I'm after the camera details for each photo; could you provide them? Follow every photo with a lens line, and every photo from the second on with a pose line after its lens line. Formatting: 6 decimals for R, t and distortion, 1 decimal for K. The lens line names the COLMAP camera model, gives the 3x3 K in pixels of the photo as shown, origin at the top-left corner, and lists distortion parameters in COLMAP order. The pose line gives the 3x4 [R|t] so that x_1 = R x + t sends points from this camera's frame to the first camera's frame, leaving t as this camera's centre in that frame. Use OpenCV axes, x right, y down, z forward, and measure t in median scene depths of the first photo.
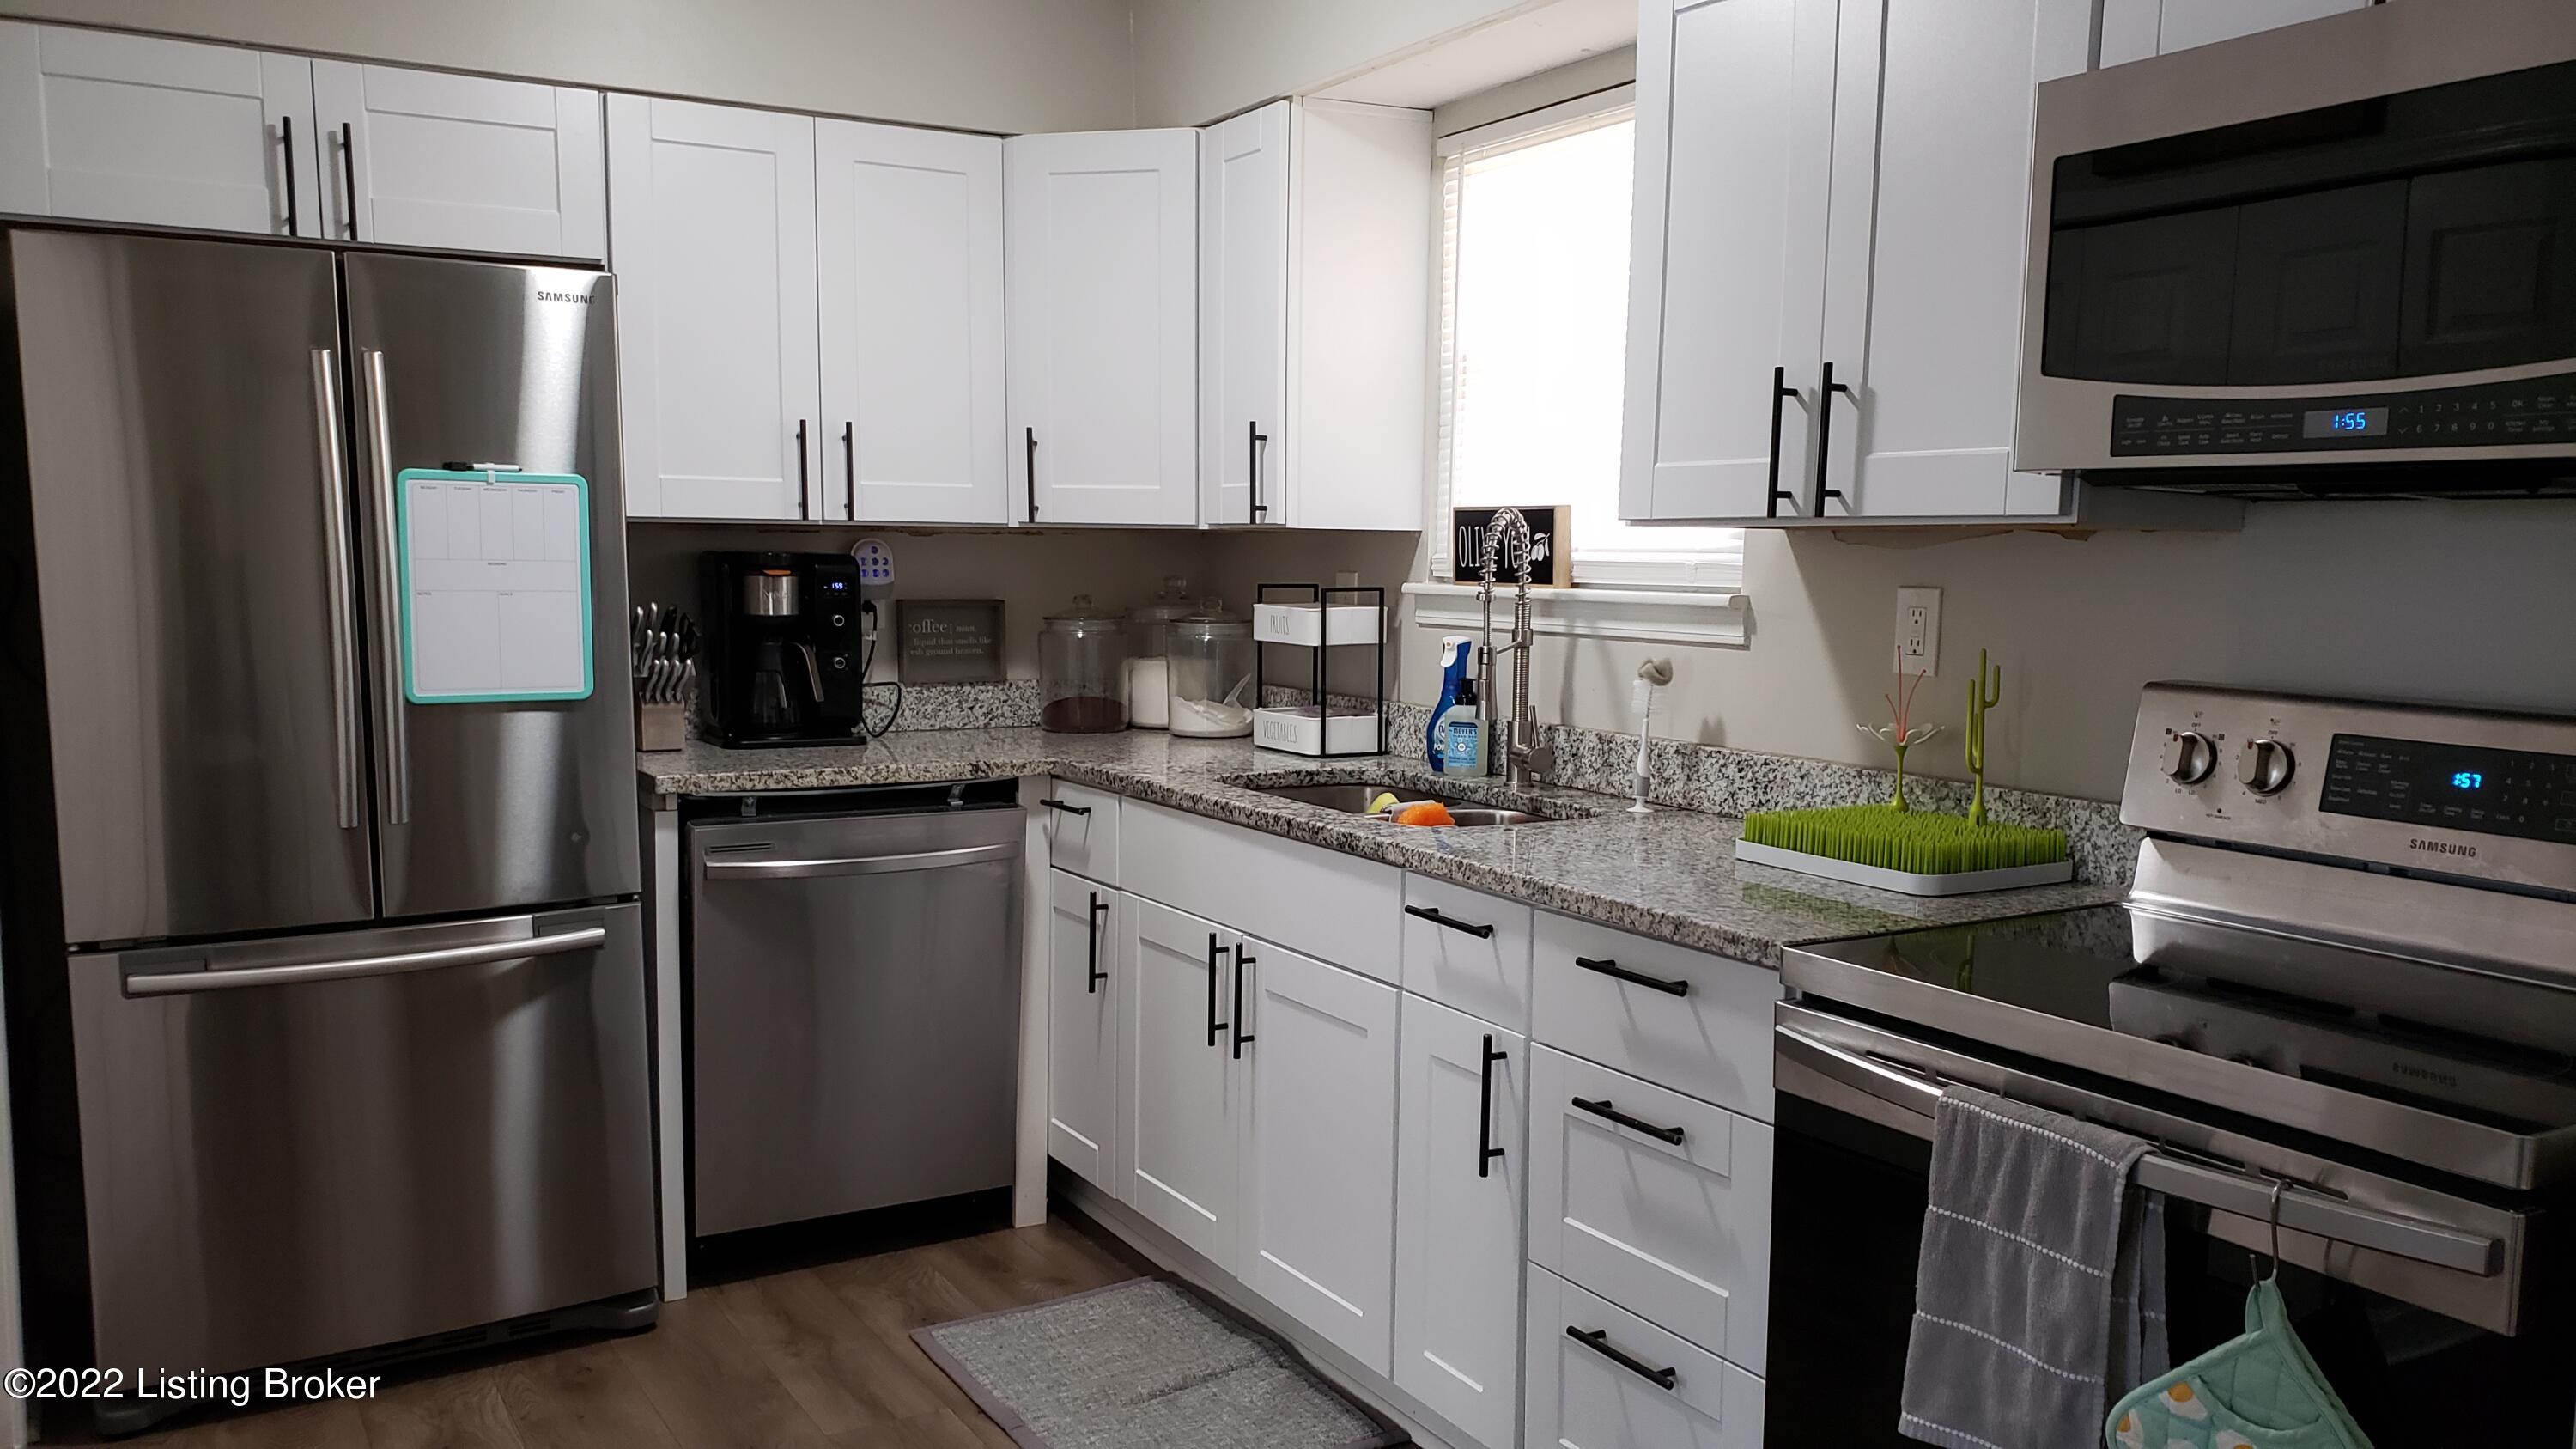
lens RADIAL K [[1959.0, 0, 1288.0], [0, 1959.0, 724.5], [0, 0, 1]] dist [0.002619, -0.164577]
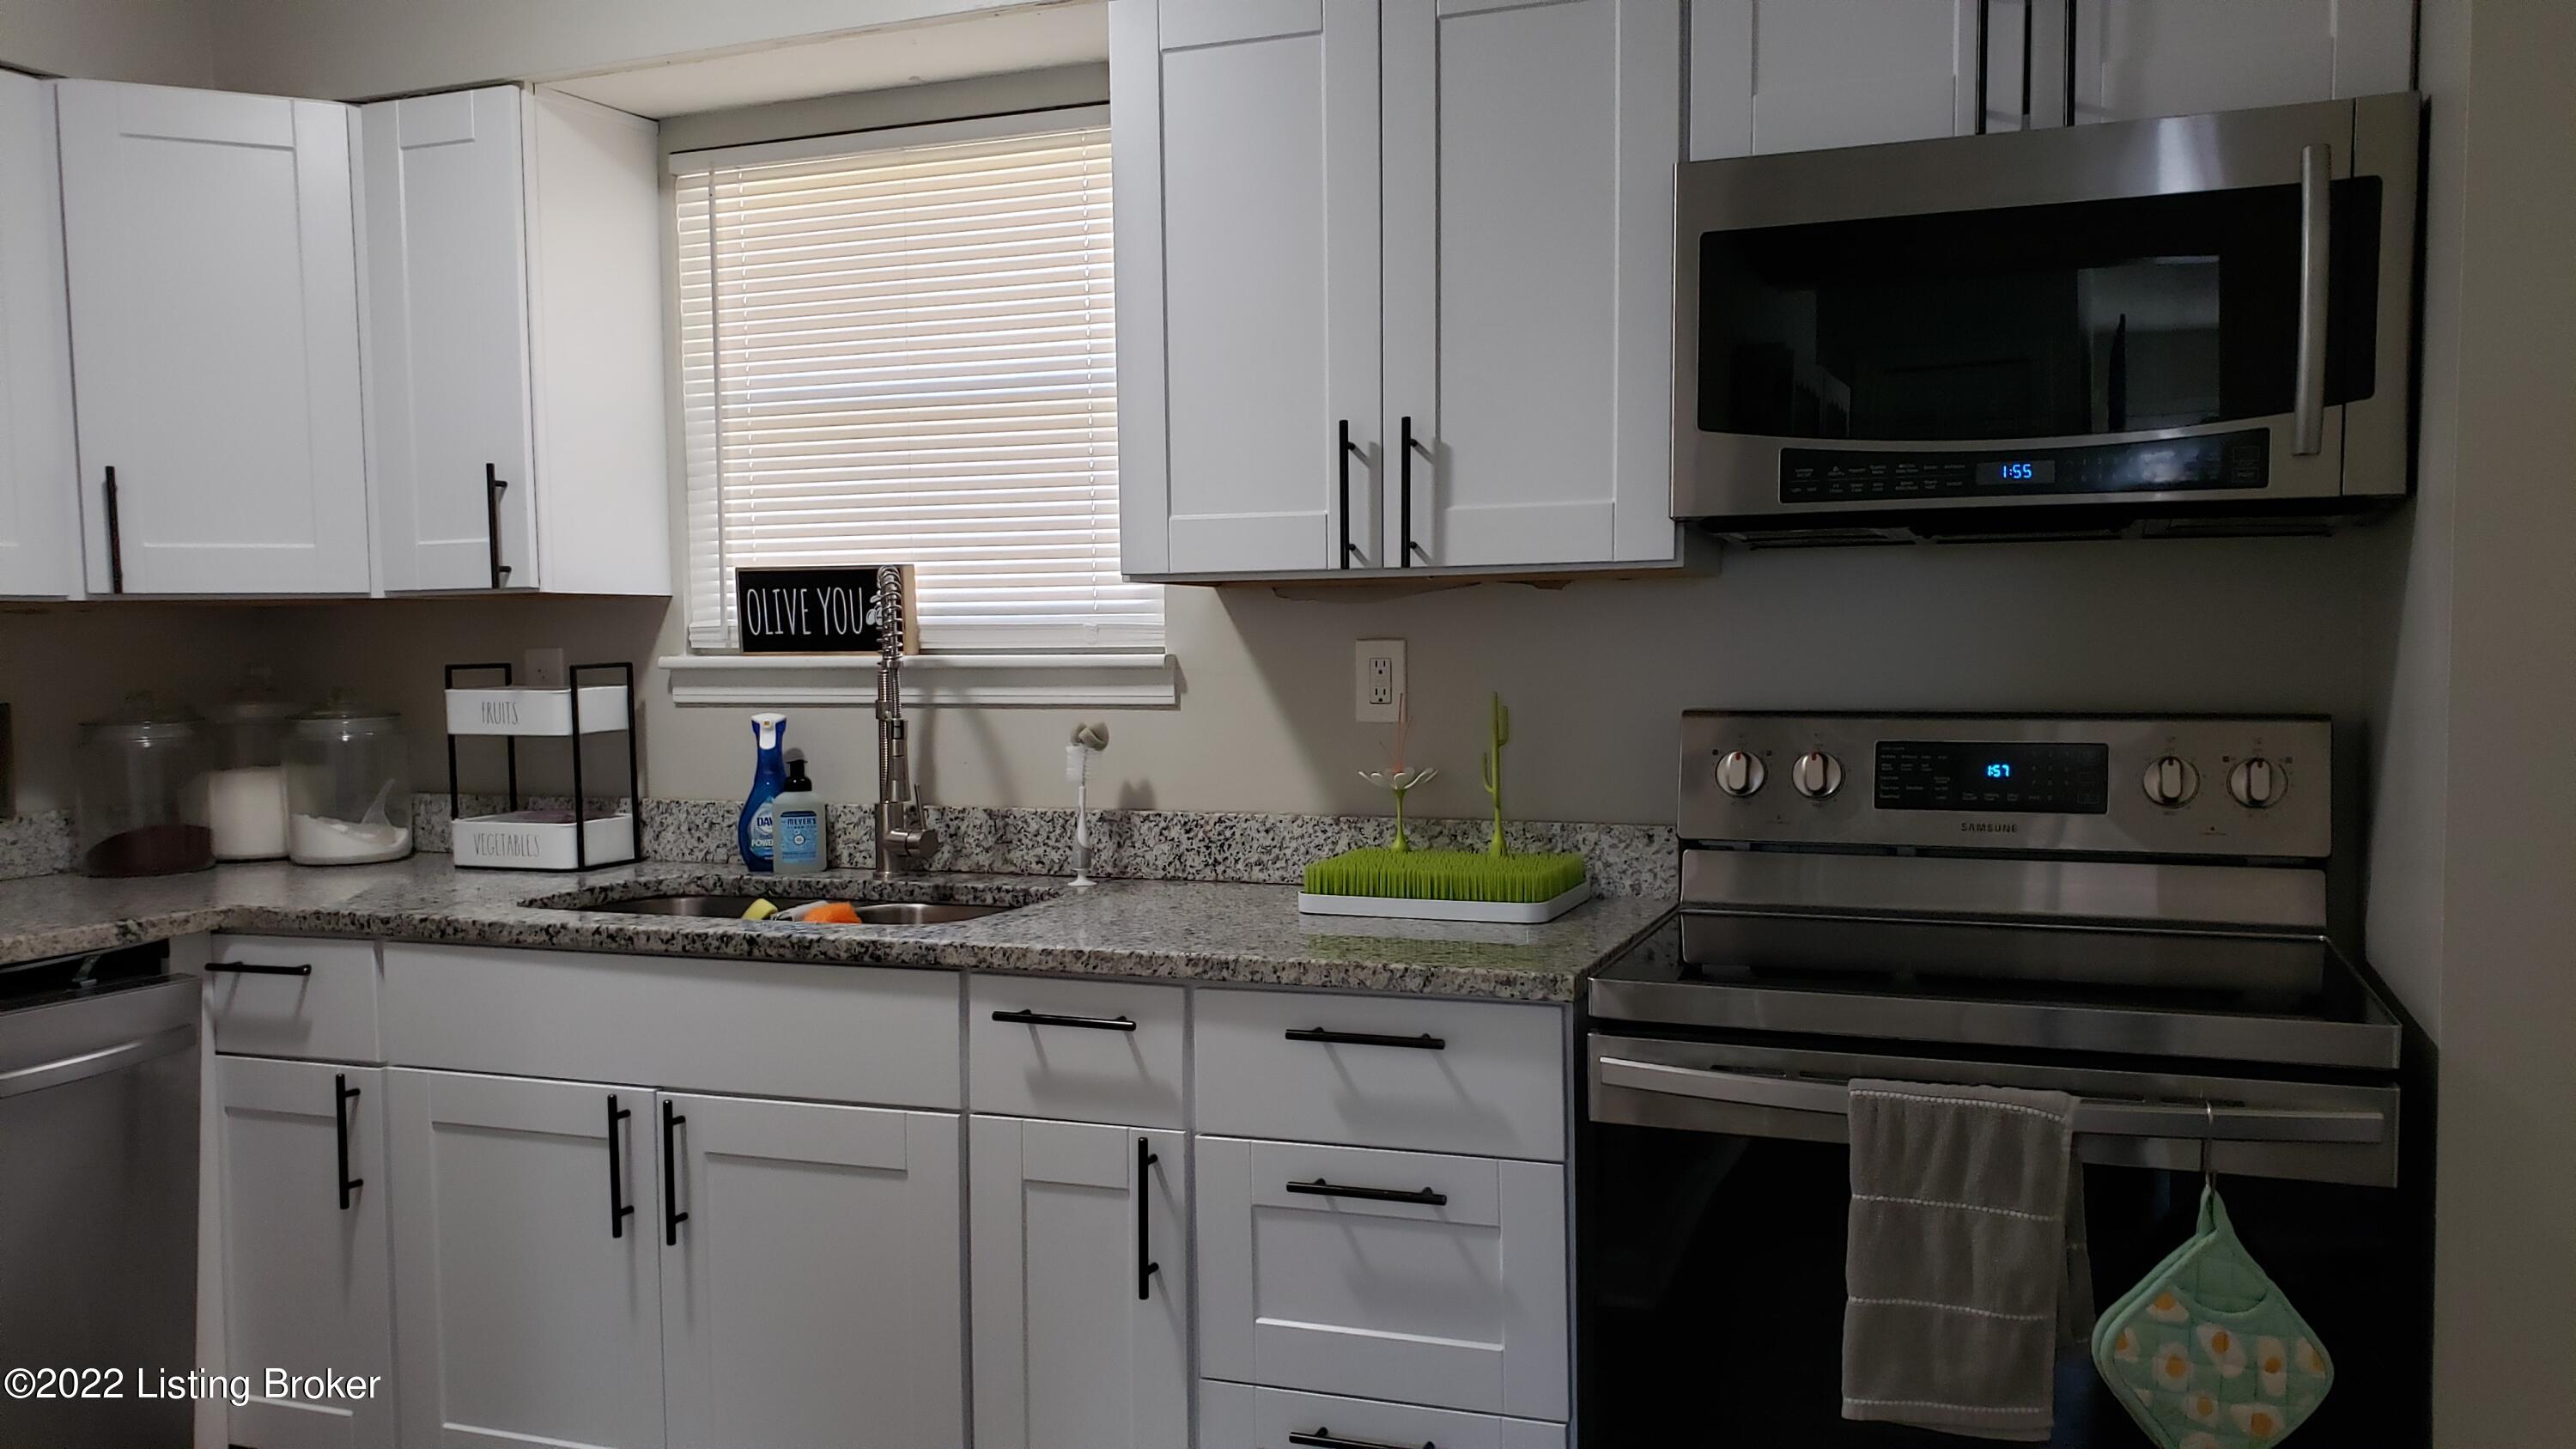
lens RADIAL K [[1901.7, 0, 1292.0], [0, 1901.7, 780.5], [0, 0, 1]] dist [0.082914, -0.244085]
pose [[0.762480, -0.067798, 0.643449, -0.332309], [0.077776, 0.996888, 0.012875, -0.009975], [-0.642320, 0.040228, 0.765380, 0.229596]]
